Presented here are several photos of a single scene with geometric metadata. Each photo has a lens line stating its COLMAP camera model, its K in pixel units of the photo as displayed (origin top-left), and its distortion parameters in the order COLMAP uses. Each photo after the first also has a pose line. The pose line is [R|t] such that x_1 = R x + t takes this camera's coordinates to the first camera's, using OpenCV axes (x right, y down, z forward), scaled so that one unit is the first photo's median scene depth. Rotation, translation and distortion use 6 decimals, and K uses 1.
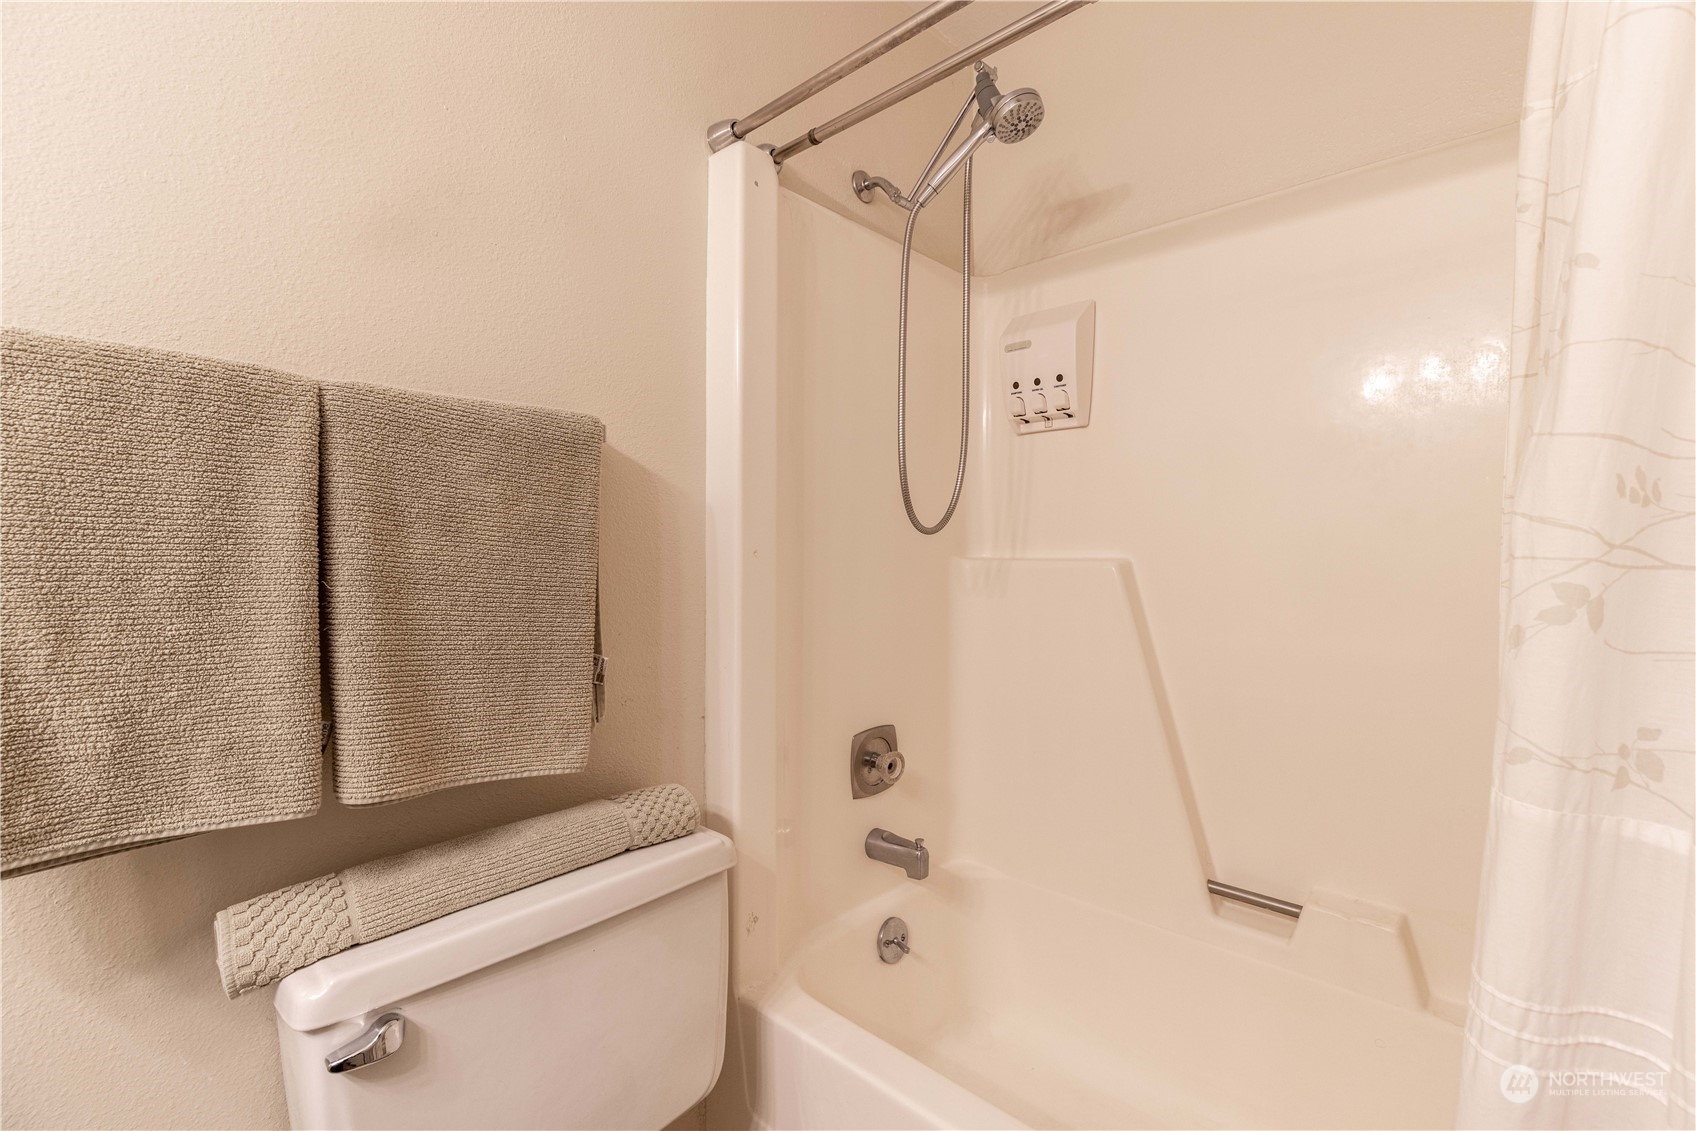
lens RADIAL K [[737.4, 0, 845.2], [0, 737.4, 554.9], [0, 0, 1]] dist [0.009978, -0.000500]
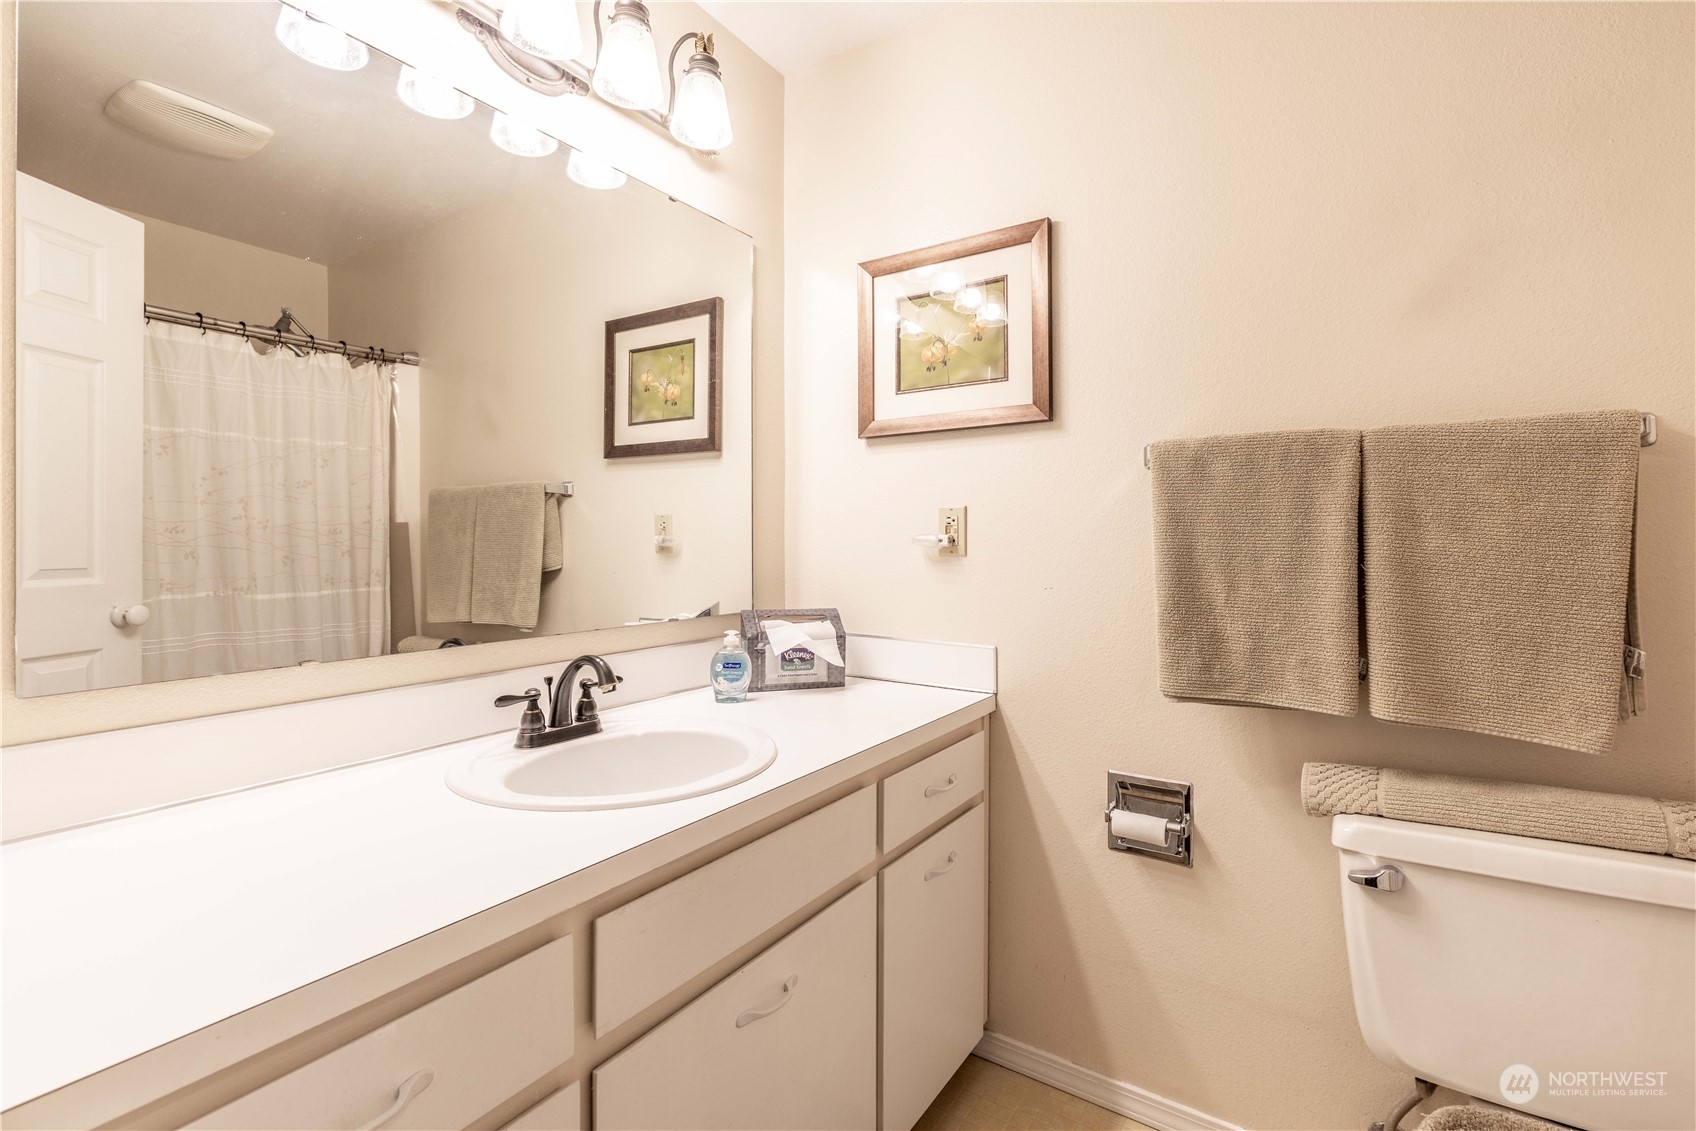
lens RADIAL K [[737.4, 0, 848.0], [0, 737.4, 553.4], [0, 0, 1]] dist [0.009978, -0.000500]
pose [[0.163888, 0.013287, -0.986390, 0.604086], [-0.002571, 0.999912, 0.013042, -0.003882], [0.986476, 0.000399, 0.163907, -0.270333]]
